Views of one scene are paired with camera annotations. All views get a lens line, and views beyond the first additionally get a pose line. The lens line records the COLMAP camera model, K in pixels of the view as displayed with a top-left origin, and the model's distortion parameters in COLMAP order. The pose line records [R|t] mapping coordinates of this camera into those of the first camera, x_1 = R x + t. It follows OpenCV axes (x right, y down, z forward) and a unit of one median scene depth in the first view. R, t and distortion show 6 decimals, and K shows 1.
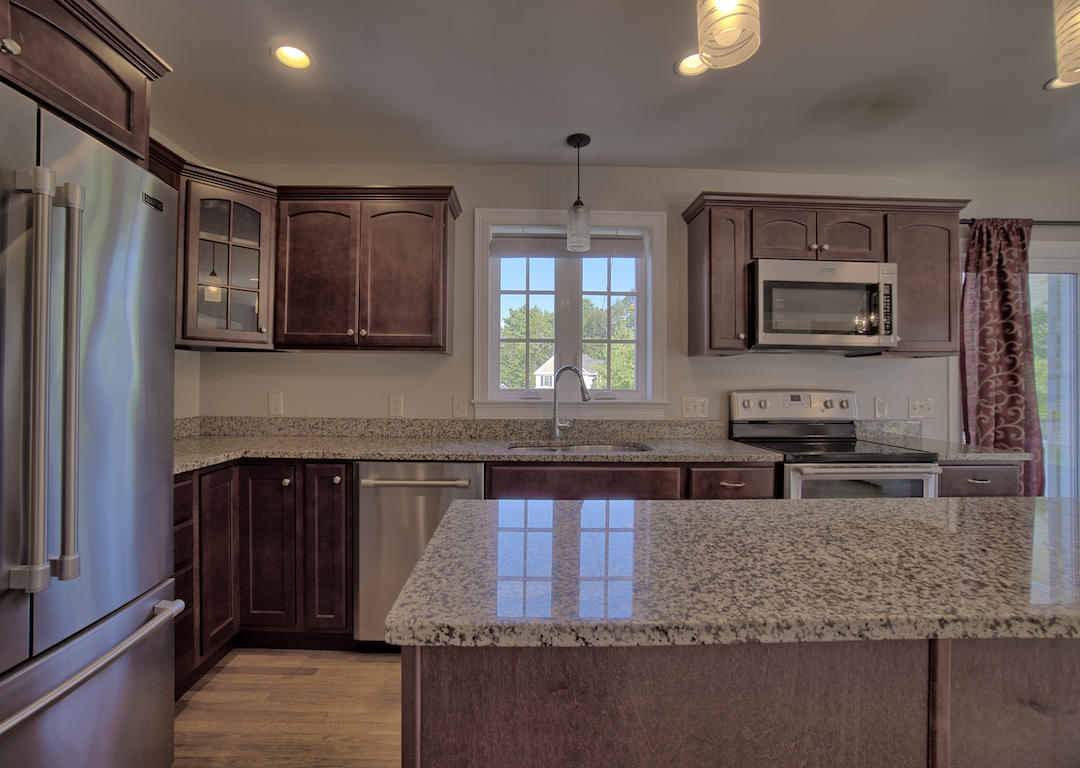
lens RADIAL K [[469.3, 0, 535.5], [0, 469.3, 382.5], [0, 0, 1]] dist [-0.040893, 0.000871]
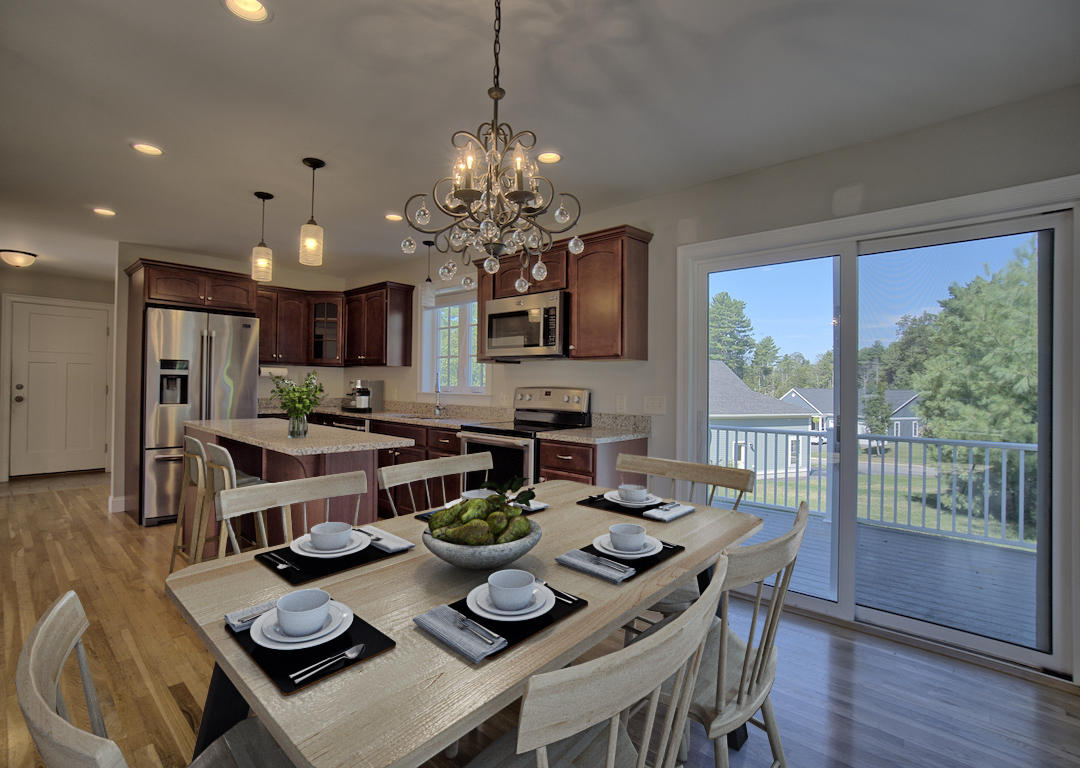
lens RADIAL K [[514.0, 0, 539.2], [0, 514.0, 384.1], [0, 0, 1]] dist [-0.030905, 0.006482]
pose [[0.722814, 0.002057, -0.691039, 1.705504], [-0.007060, 0.999965, -0.004408, 0.014398], [0.691006, 0.008065, 0.722804, -0.101318]]
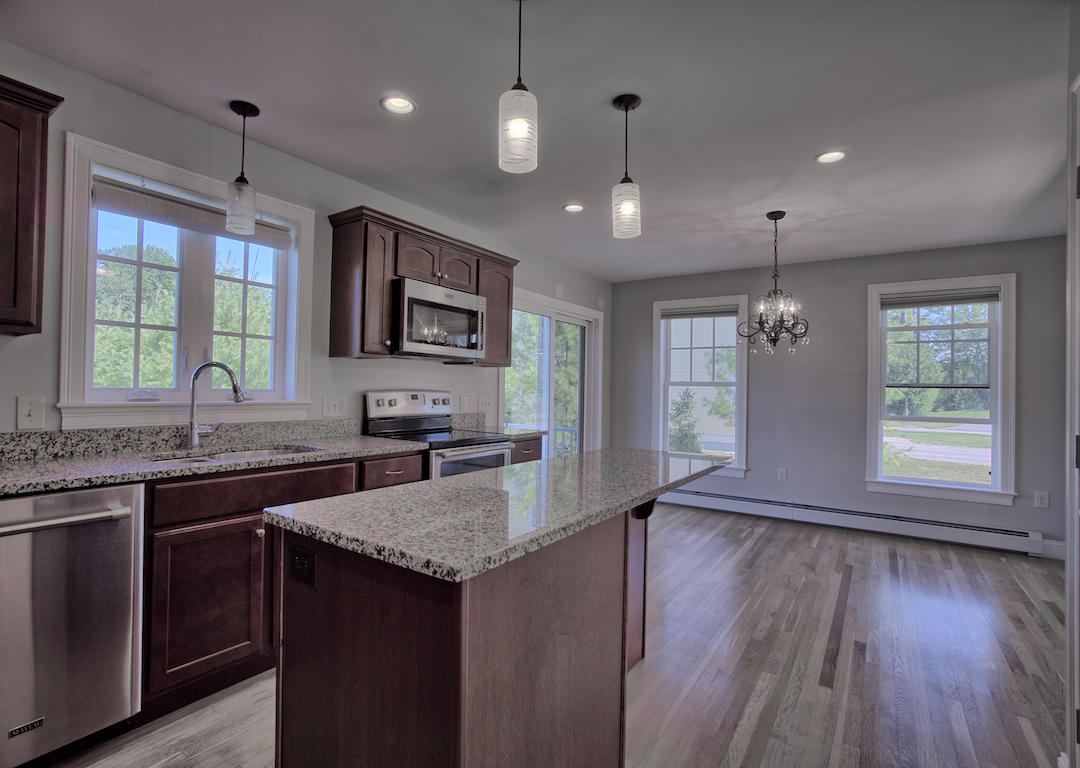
lens RADIAL K [[514.0, 0, 522.5], [0, 514.0, 381.3], [0, 0, 1]] dist [-0.030905, 0.006482]
pose [[0.601776, 0.015895, 0.798507, -0.348033], [-0.018610, 0.999810, -0.005876, -0.004430], [-0.798448, -0.011324, 0.601957, -0.012157]]
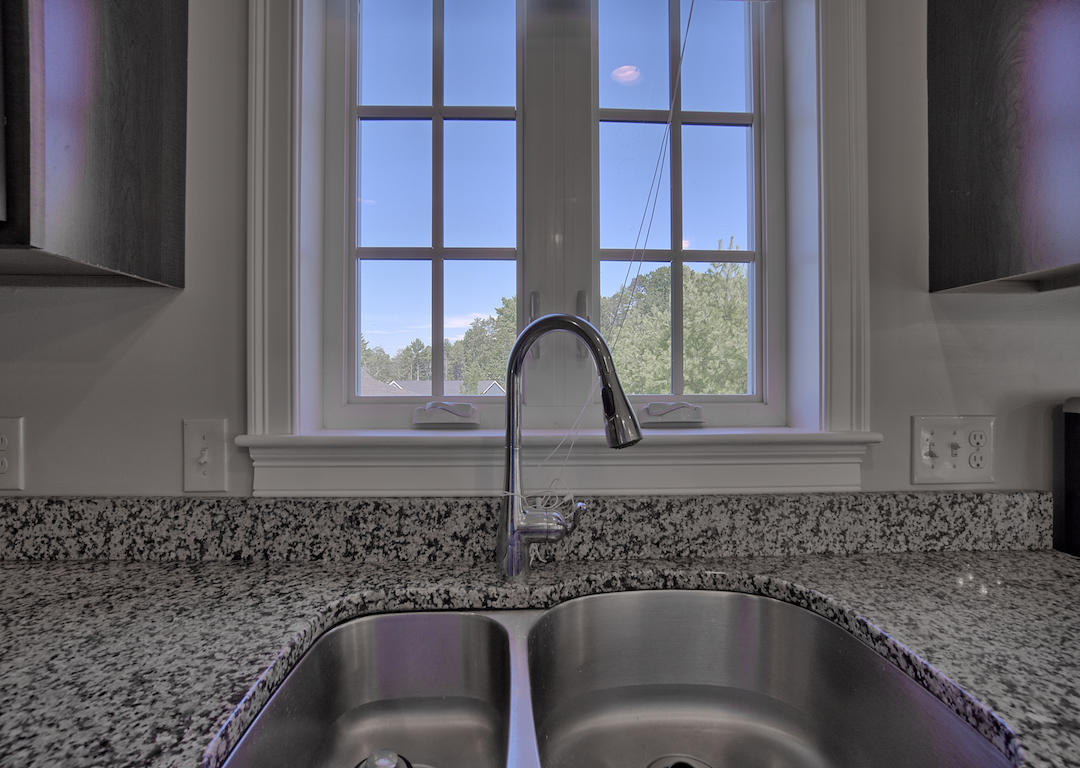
lens RADIAL K [[514.0, 0, 534.1], [0, 514.0, 377.3], [0, 0, 1]] dist [-0.030905, 0.006482]
pose [[0.999965, -0.007498, 0.003654, 0.059397], [0.007515, 0.999961, -0.004677, 0.002715], [-0.003619, 0.004705, 0.999982, 0.731082]]
